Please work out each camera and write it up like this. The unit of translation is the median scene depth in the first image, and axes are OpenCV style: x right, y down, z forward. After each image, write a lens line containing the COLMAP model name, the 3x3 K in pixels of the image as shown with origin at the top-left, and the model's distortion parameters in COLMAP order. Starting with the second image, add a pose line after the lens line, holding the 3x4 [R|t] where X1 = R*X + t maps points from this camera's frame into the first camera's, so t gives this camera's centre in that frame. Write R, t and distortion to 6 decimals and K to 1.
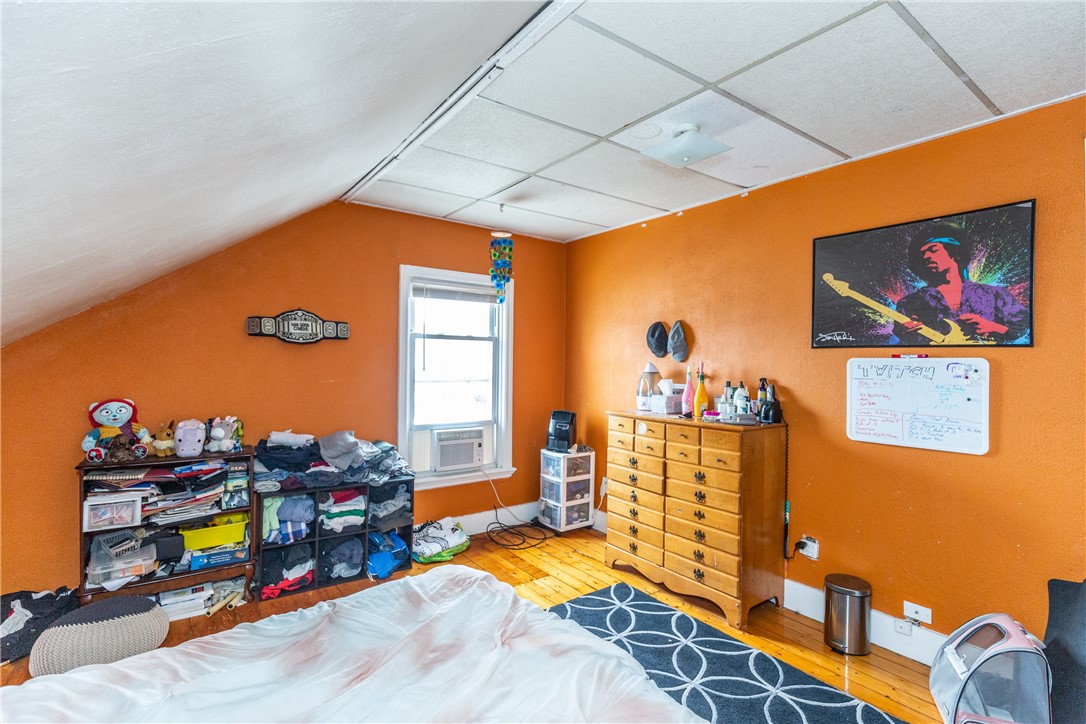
lens RADIAL K [[512.6, 0, 544.2], [0, 512.6, 359.8], [0, 0, 1]] dist [0.001965, -0.000553]
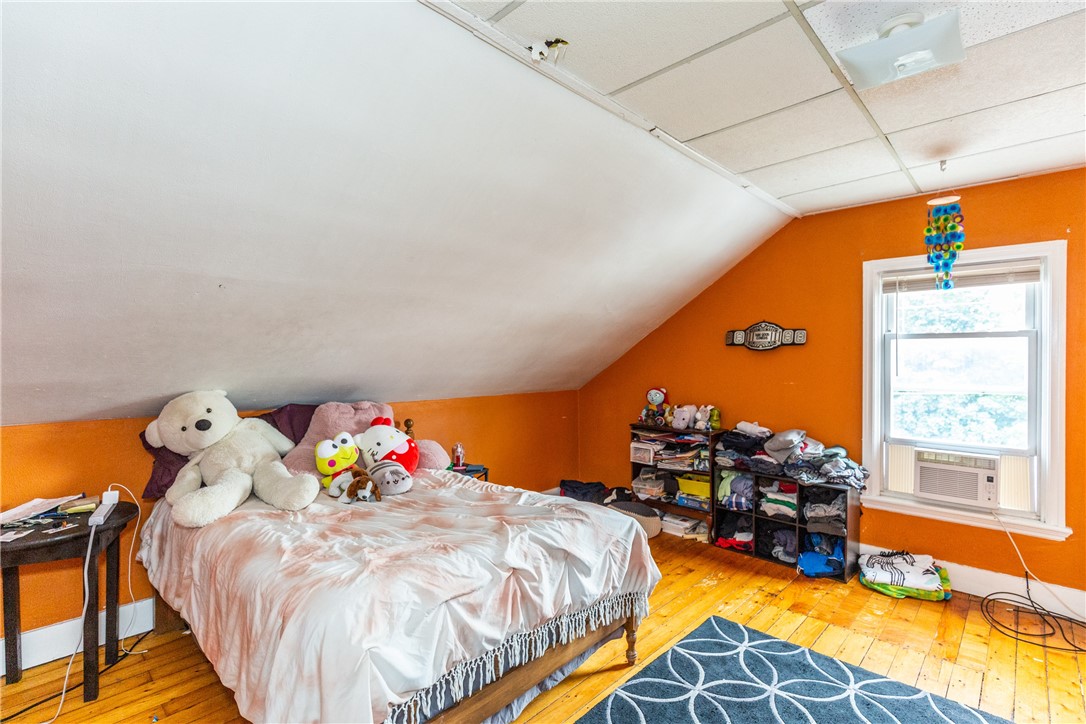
lens RADIAL K [[512.6, 0, 544.2], [0, 512.6, 362.0], [0, 0, 1]] dist [0.001965, -0.000553]
pose [[0.174587, -0.005476, -0.984626, 0.619699], [0.002490, 0.999984, -0.005119, -0.000036], [0.984639, -0.001558, 0.174598, 0.303283]]
